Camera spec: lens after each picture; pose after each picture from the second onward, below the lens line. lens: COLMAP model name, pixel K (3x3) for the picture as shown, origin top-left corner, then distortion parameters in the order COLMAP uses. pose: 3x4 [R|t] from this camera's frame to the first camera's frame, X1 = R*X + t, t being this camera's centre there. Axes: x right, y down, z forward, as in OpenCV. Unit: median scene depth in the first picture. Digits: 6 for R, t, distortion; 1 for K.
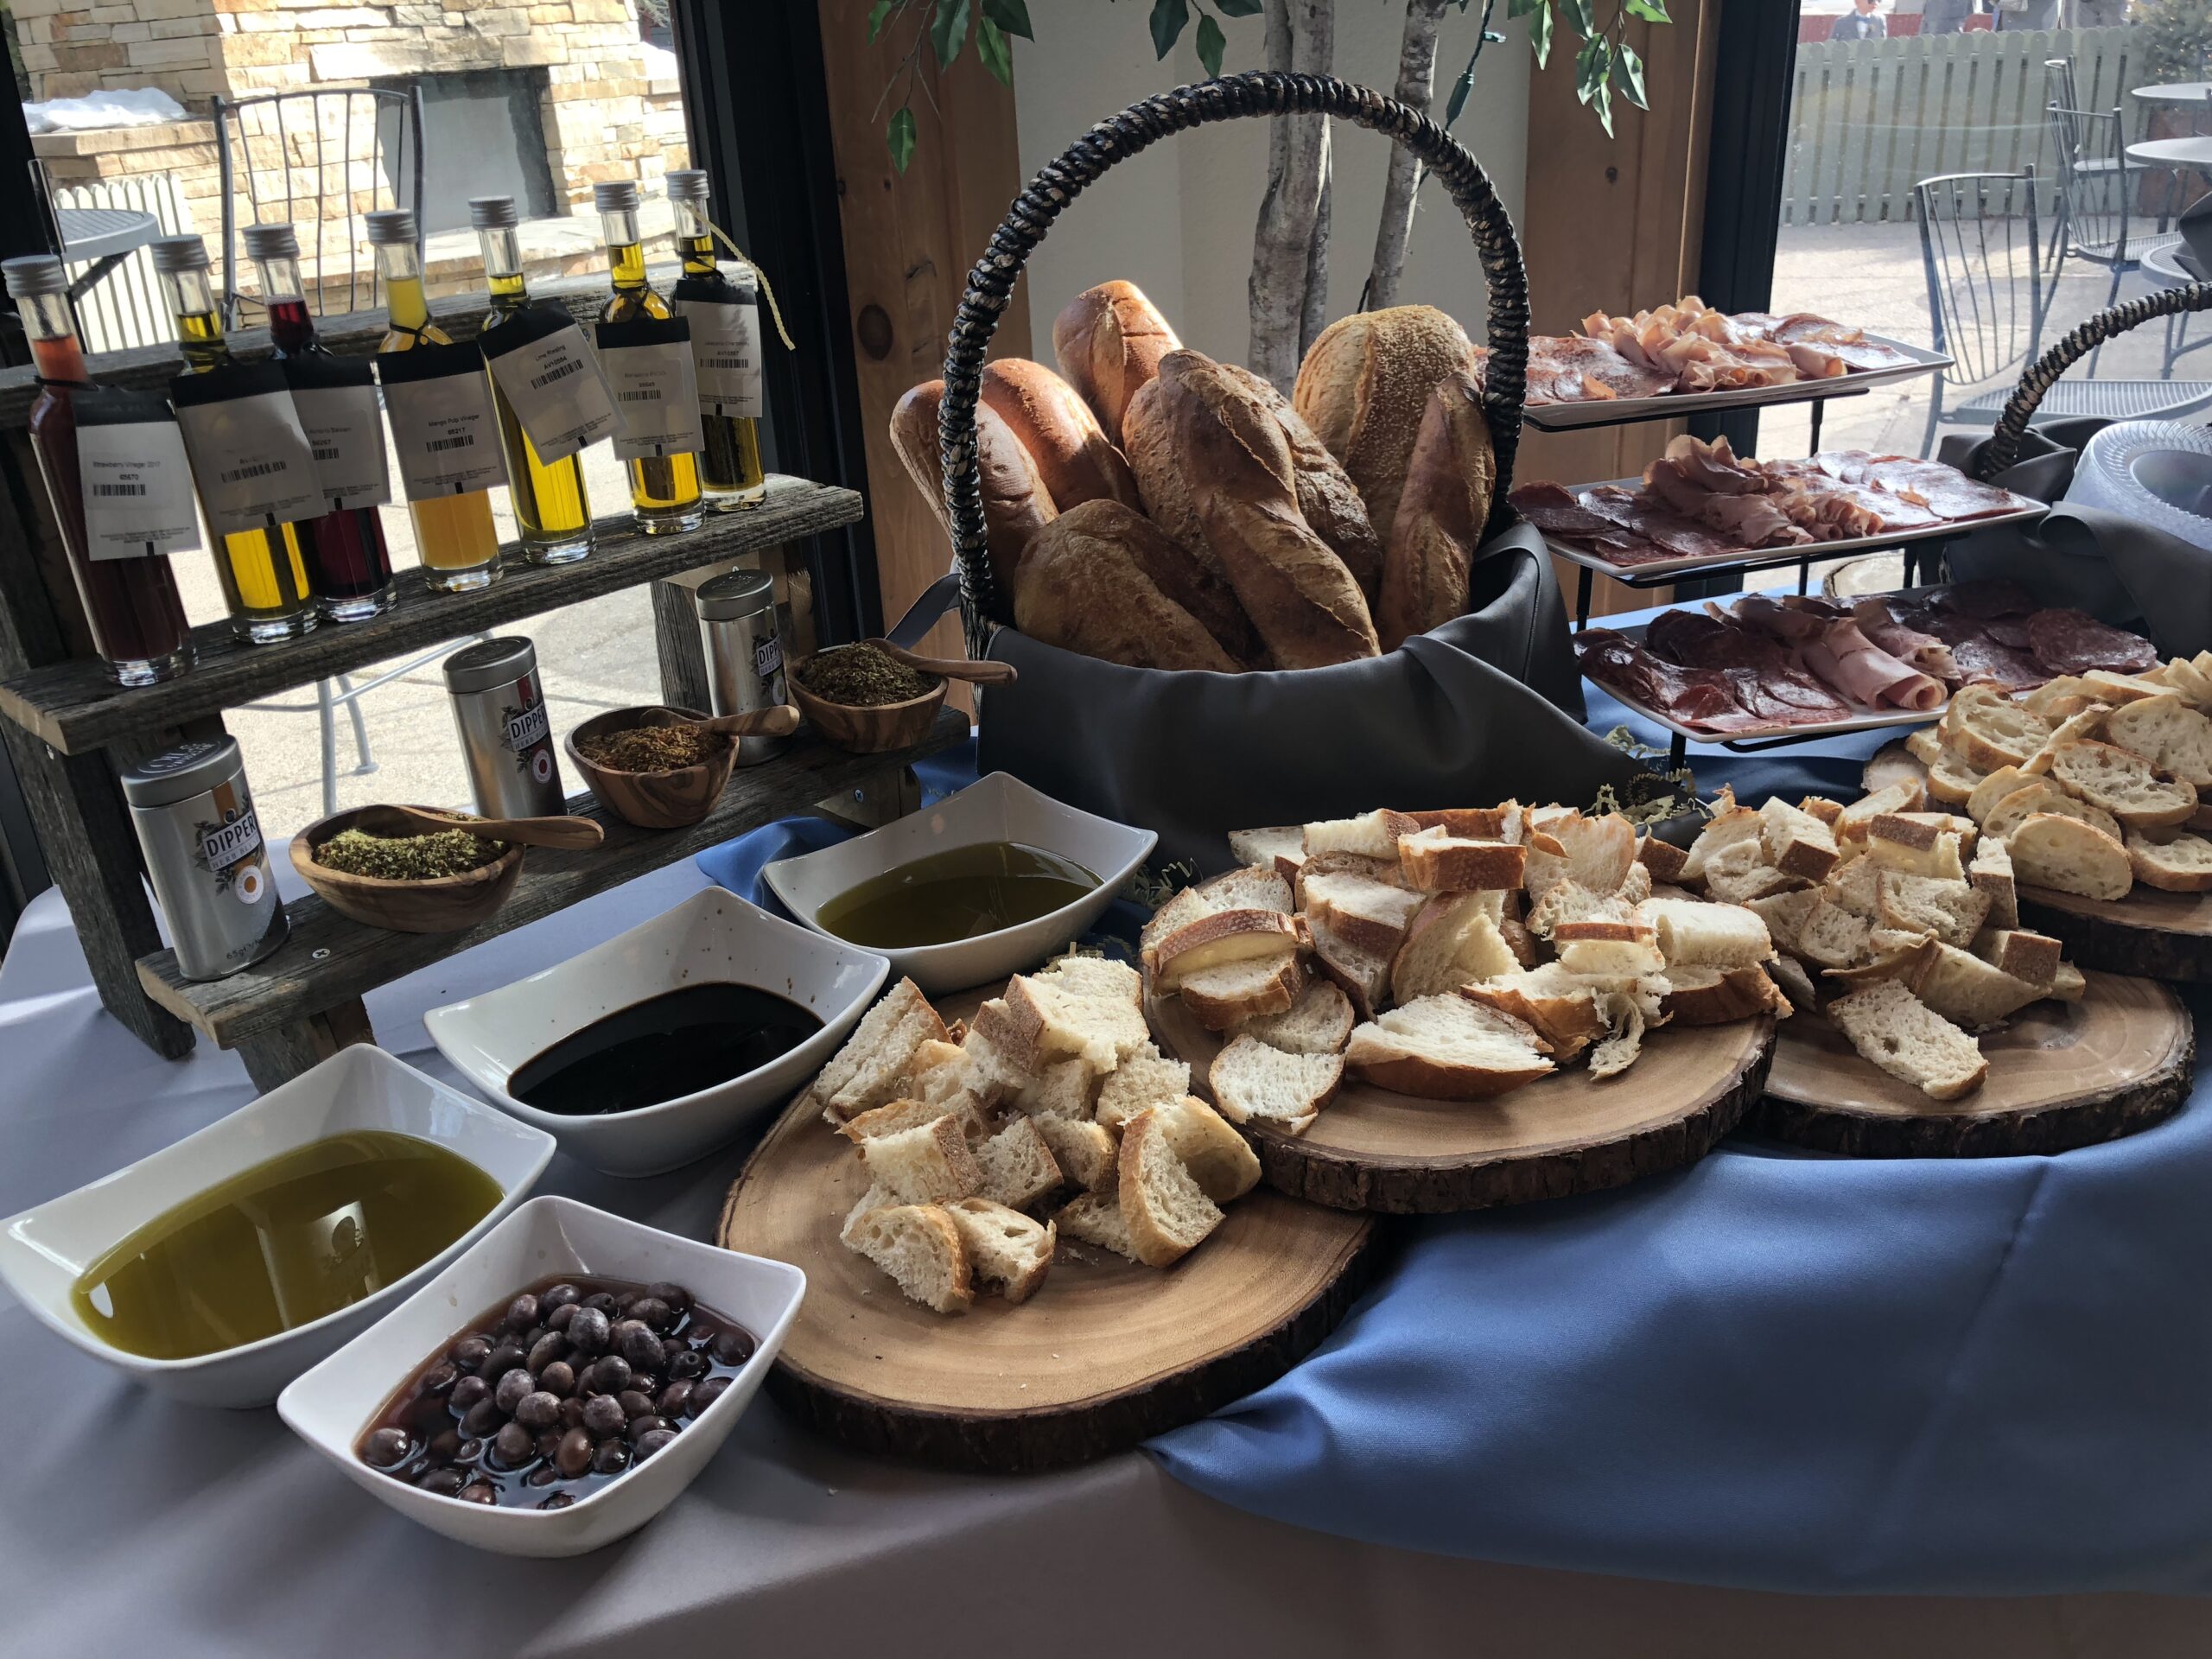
lens RADIAL K [[1920.5, 0, 1098.4], [0, 1920.5, 784.5], [0, 0, 1]] dist [0.036930, -0.003420]
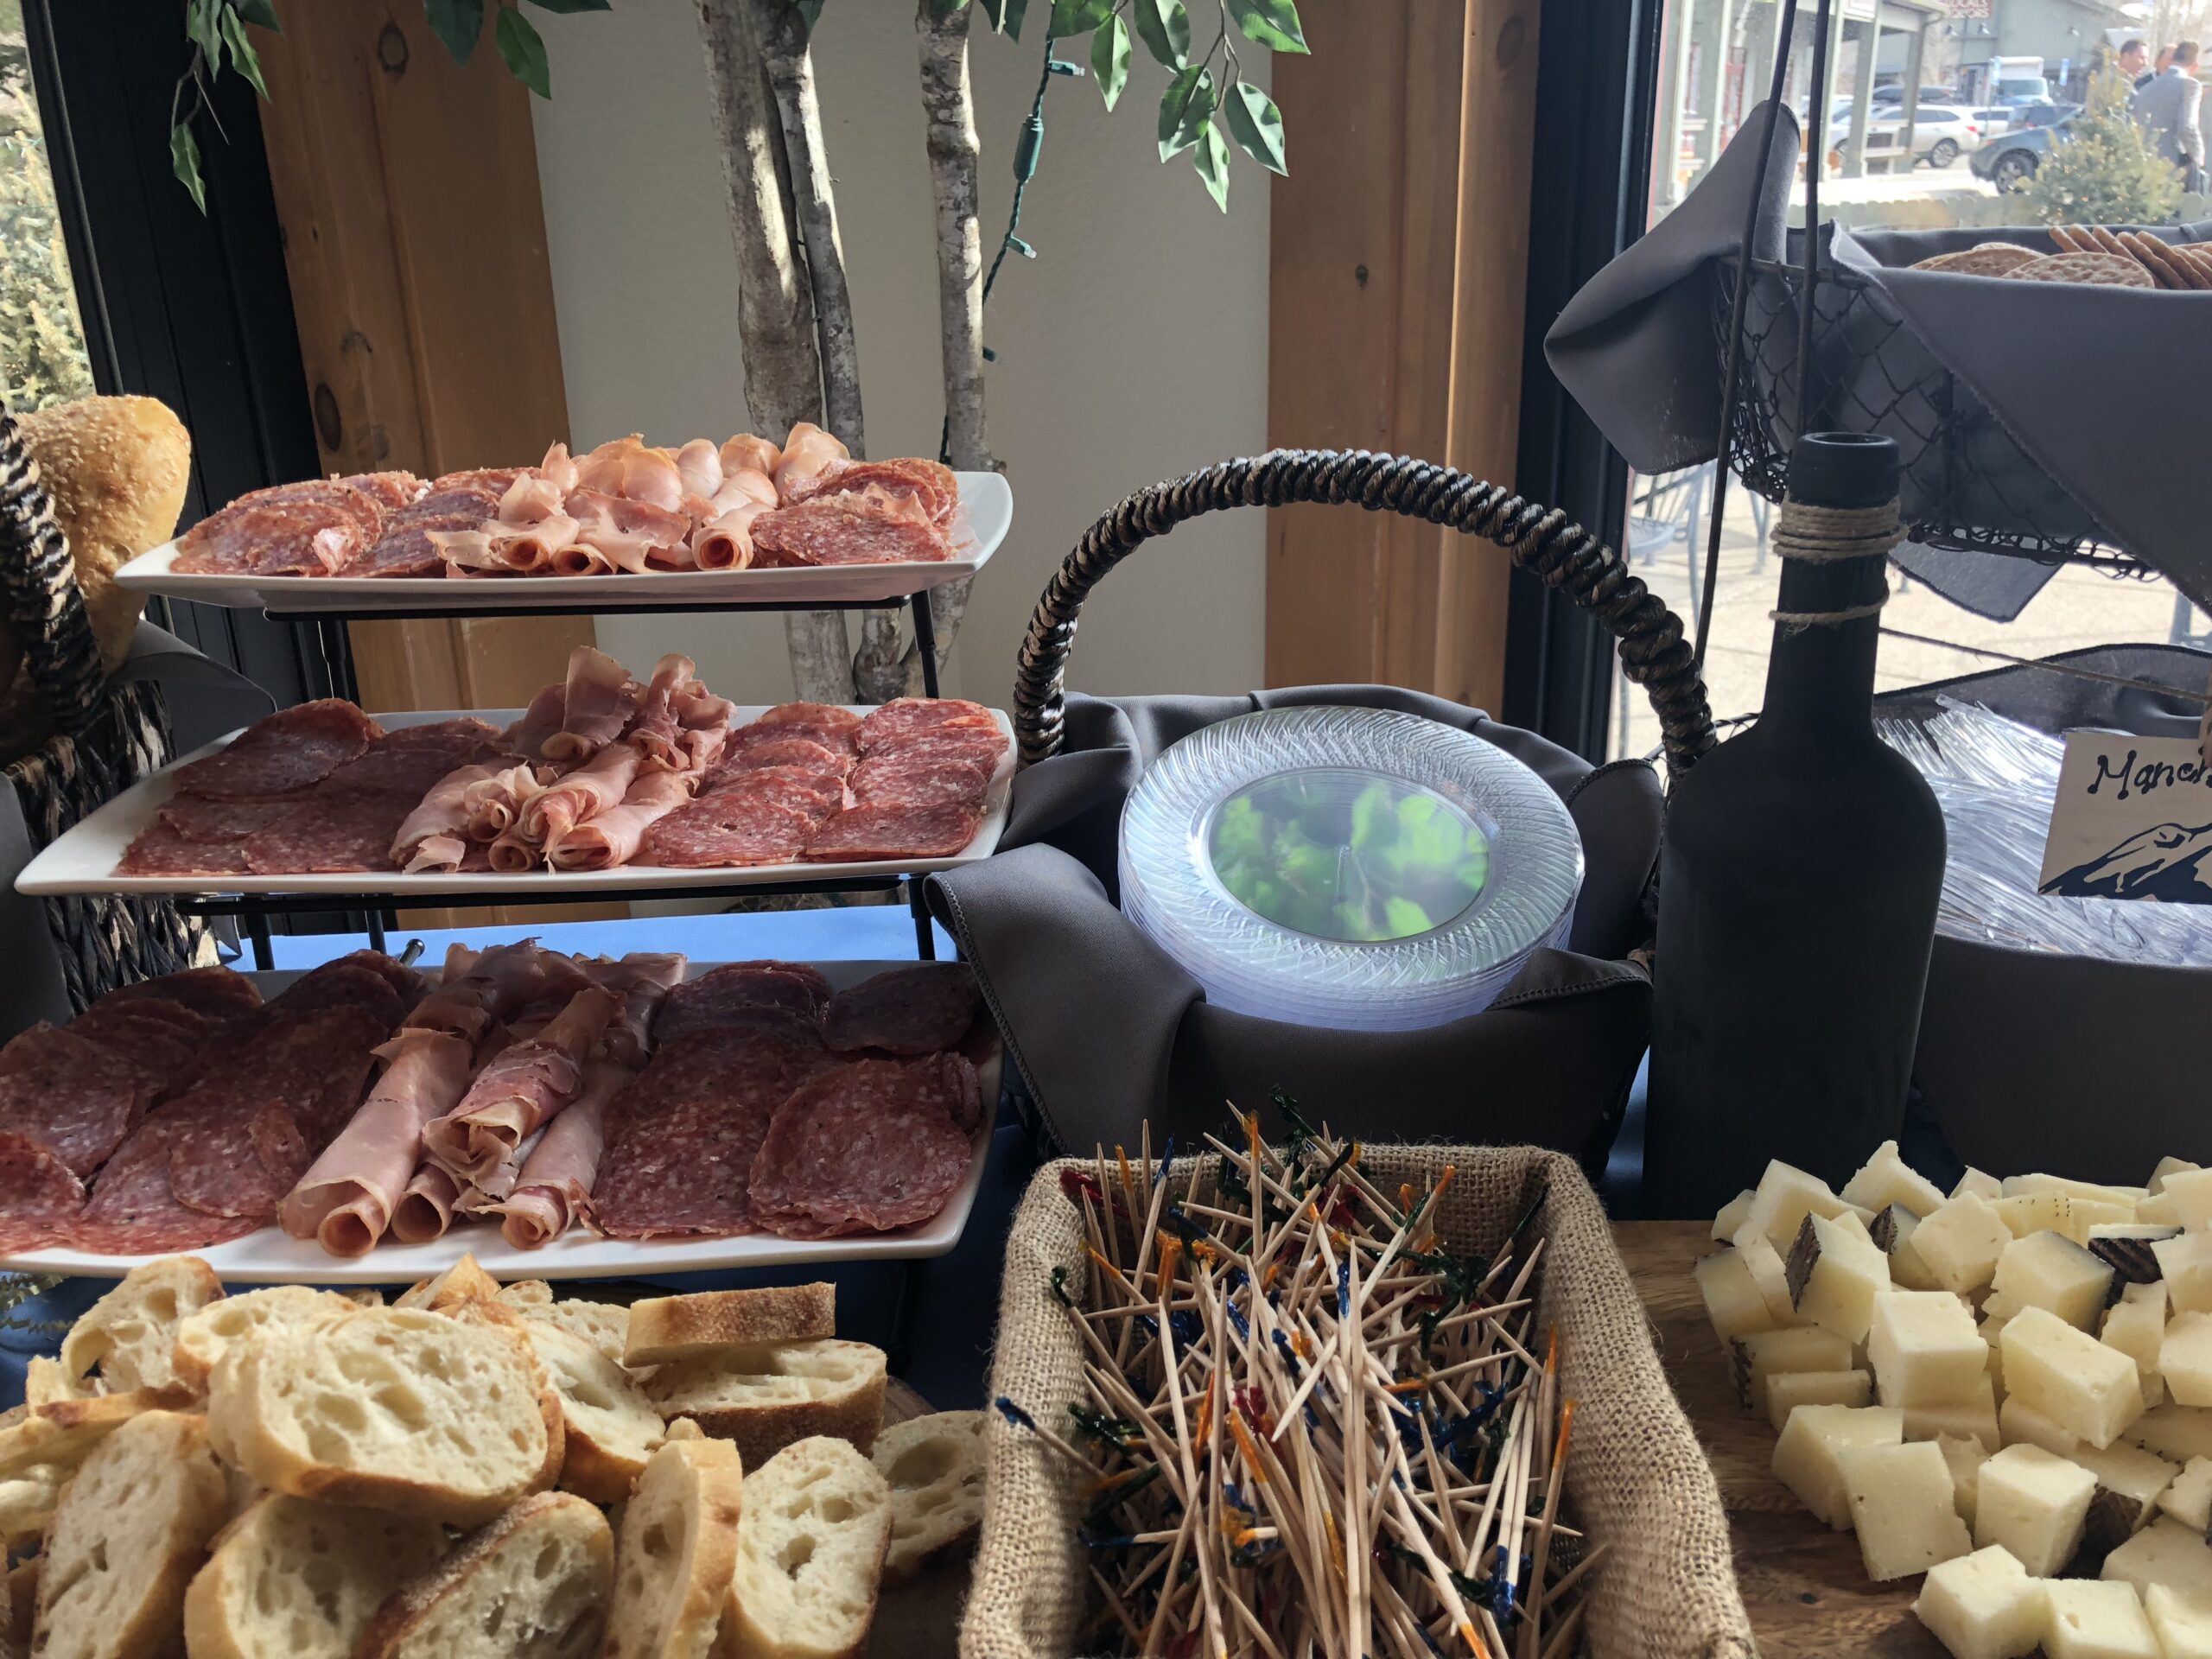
lens RADIAL K [[1920.5, 0, 1098.4], [0, 1920.5, 784.5], [0, 0, 1]] dist [0.036930, -0.003420]
pose [[0.954799, 0.114272, -0.274409, 0.446775], [-0.130742, 0.990508, -0.042439, -0.095948], [0.266955, 0.076397, 0.960676, 0.340434]]
